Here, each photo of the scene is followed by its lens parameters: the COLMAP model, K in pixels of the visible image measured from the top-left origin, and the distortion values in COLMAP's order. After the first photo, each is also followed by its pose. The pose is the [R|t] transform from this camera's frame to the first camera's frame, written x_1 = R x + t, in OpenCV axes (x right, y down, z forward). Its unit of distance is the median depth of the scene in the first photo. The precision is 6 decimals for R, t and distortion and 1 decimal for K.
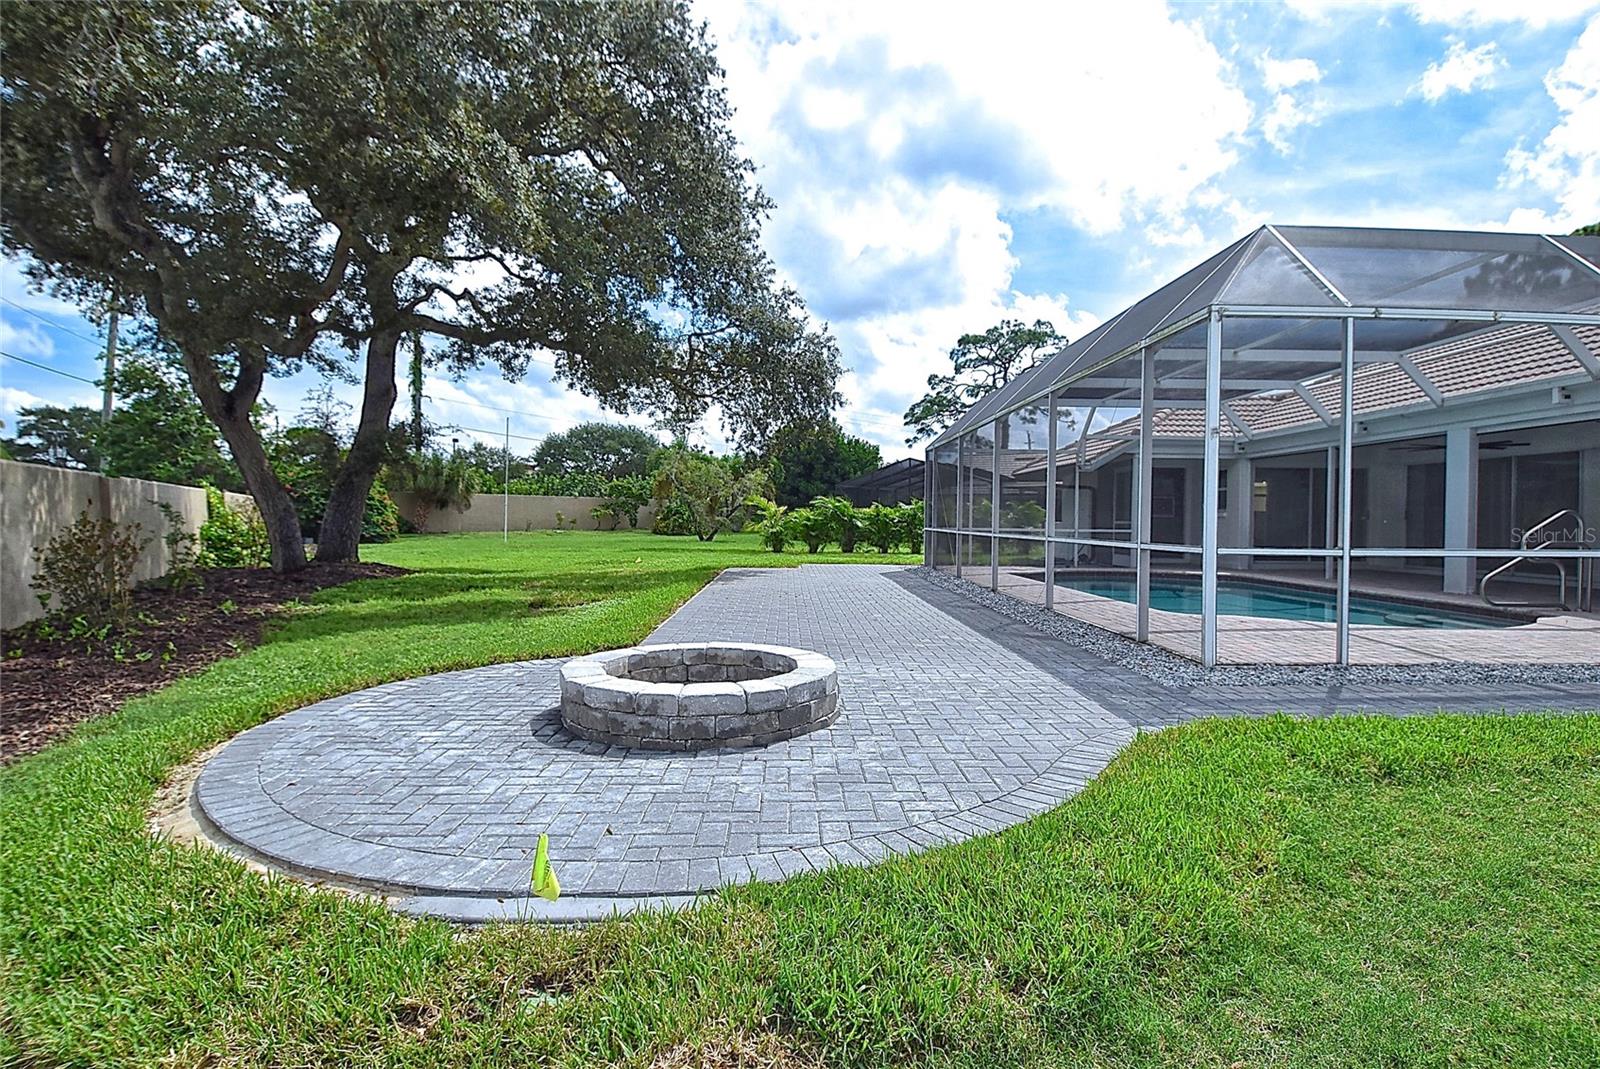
lens RADIAL K [[831.9, 0, 806.1], [0, 831.9, 527.5], [0, 0, 1]] dist [0.035066, -0.040362]
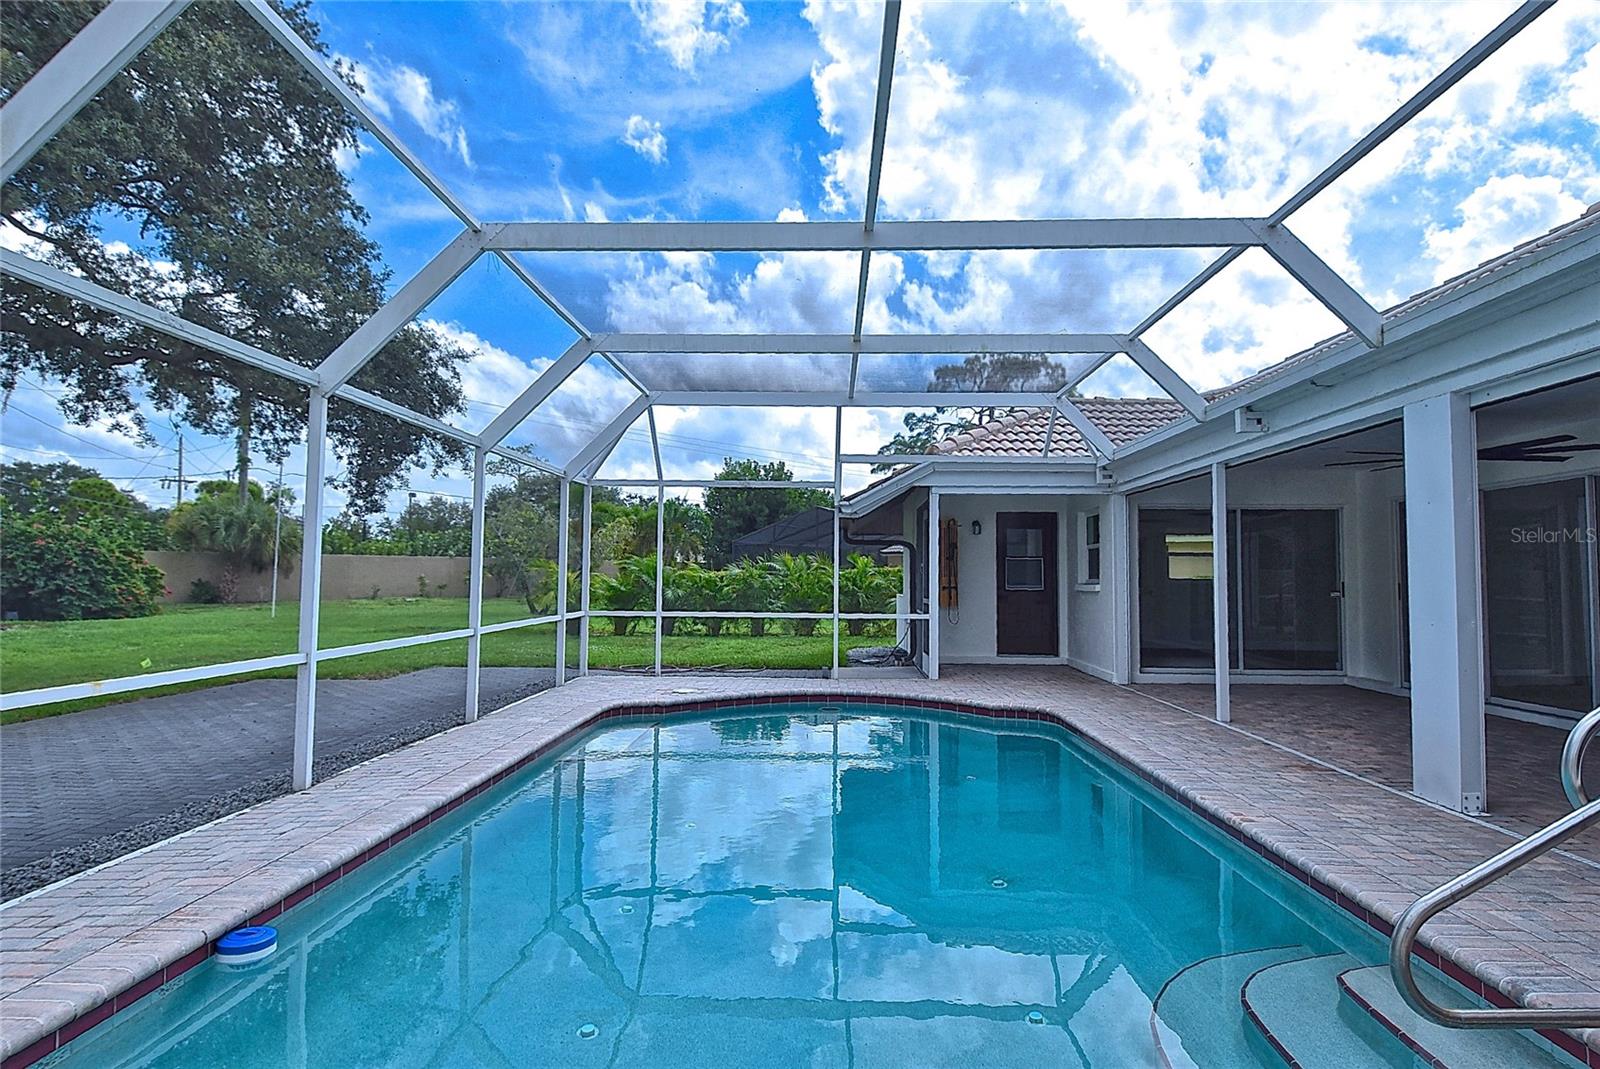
lens RADIAL K [[831.9, 0, 806.1], [0, 831.9, 527.5], [0, 0, 1]] dist [0.035066, -0.040362]
pose [[0.995962, -0.007059, -0.089500, 0.192065], [0.001104, 0.997792, -0.066414, -0.010850], [0.089772, 0.066047, 0.993770, 0.211608]]
